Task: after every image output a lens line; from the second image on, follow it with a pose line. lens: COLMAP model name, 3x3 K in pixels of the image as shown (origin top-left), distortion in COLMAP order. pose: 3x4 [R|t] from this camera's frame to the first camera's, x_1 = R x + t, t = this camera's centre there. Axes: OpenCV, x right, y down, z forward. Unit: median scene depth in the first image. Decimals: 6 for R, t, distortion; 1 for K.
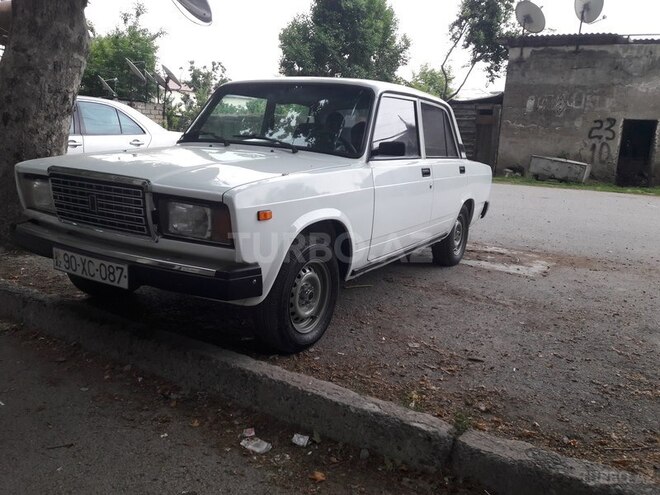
lens RADIAL K [[541.7, 0, 333.9], [0, 541.7, 247.5], [0, 0, 1]] dist [0.015508, -0.045050]
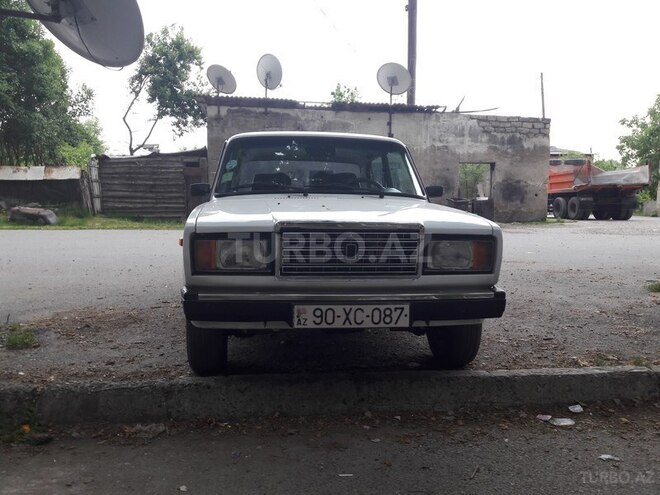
lens RADIAL K [[541.7, 0, 334.5], [0, 541.7, 246.0], [0, 0, 1]] dist [0.015508, -0.045050]
pose [[0.785371, -0.091677, 0.612199, -0.172110], [0.150033, 0.987676, -0.044568, -0.008128], [-0.600568, 0.126852, 0.789447, 0.036693]]
